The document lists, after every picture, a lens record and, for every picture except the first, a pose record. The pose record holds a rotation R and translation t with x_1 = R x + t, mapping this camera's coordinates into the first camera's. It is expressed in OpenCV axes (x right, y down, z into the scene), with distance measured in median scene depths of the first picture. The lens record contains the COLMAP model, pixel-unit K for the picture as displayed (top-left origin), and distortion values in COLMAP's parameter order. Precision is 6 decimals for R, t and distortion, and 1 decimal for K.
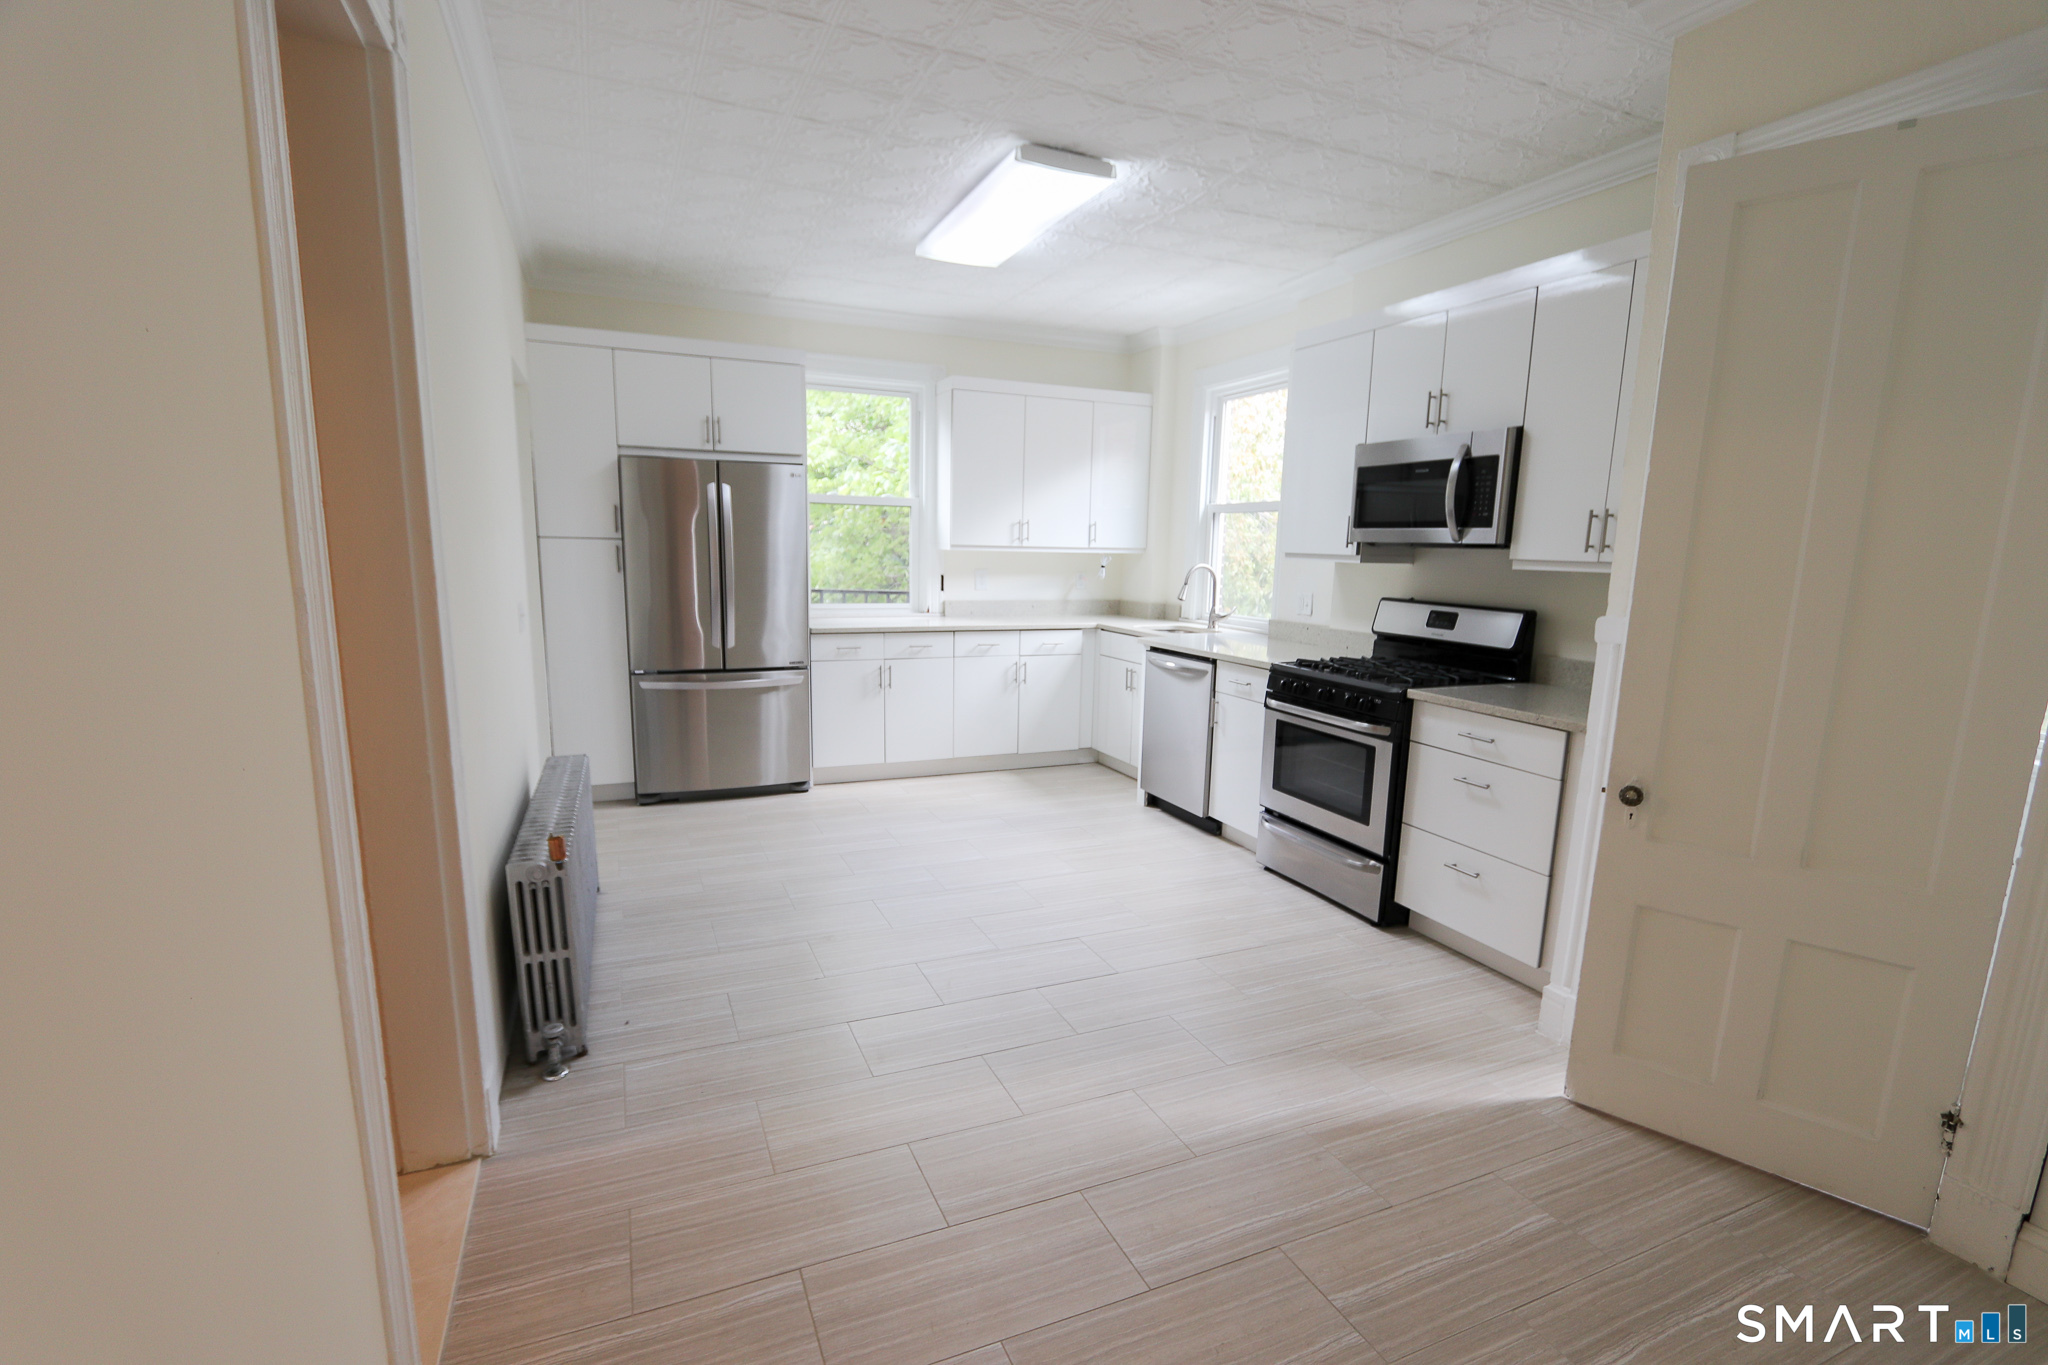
lens RADIAL K [[939.8, 0, 1029.4], [0, 939.8, 716.6], [0, 0, 1]] dist [-0.019676, 0.003045]
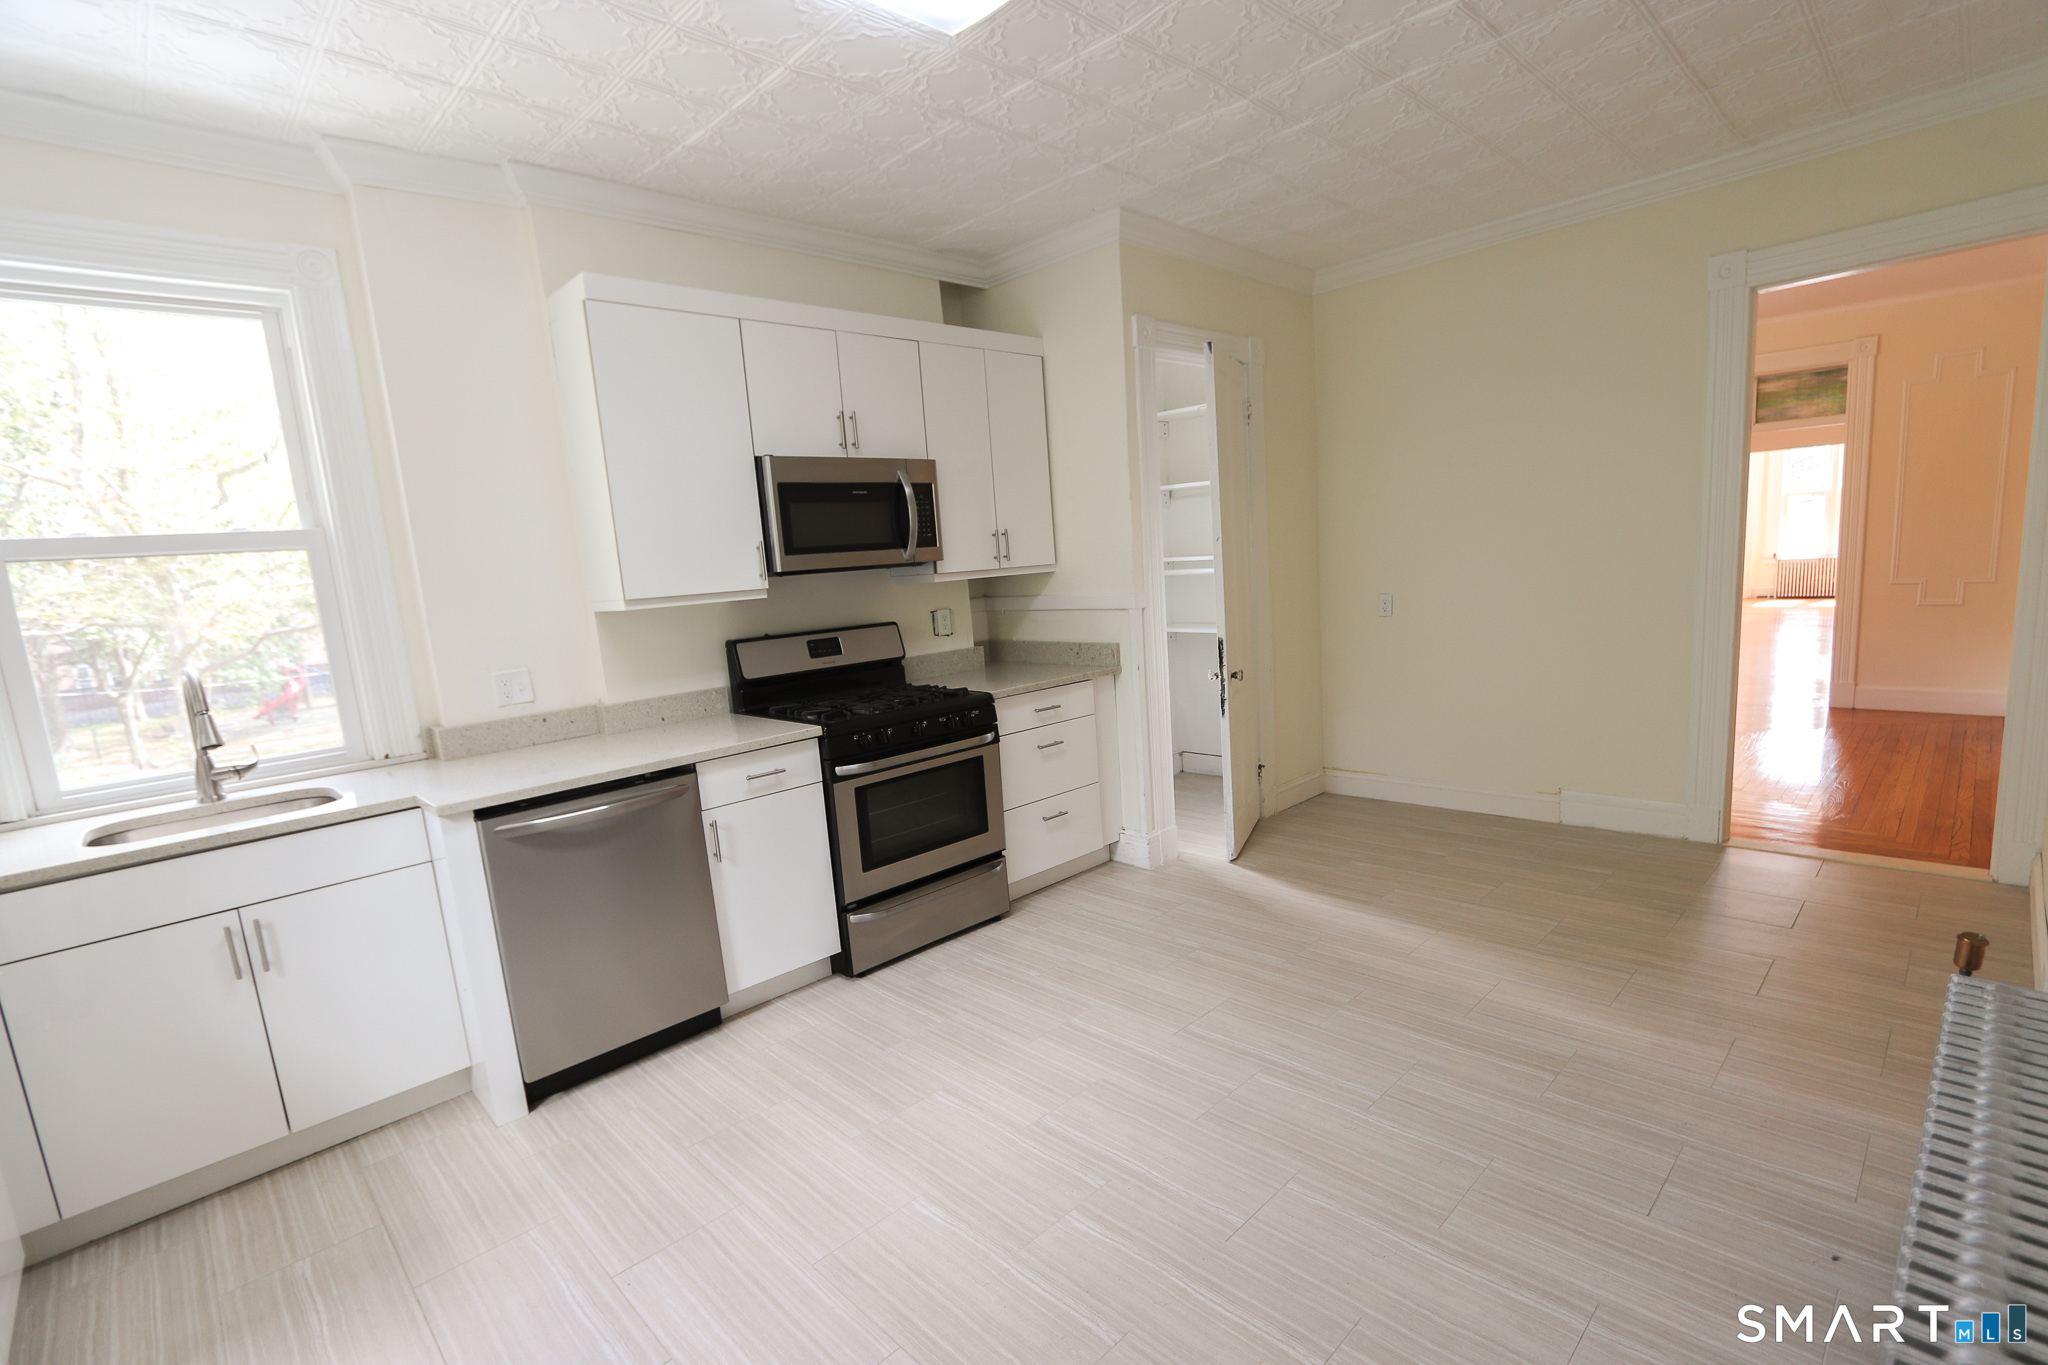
lens RADIAL K [[939.8, 0, 1029.4], [0, 939.8, 716.6], [0, 0, 1]] dist [-0.019676, 0.003045]
pose [[-0.351839, -0.151512, 0.923717, -0.697222], [0.232299, 0.941811, 0.242961, -0.286560], [-0.906778, 0.300062, -0.296170, 1.438134]]
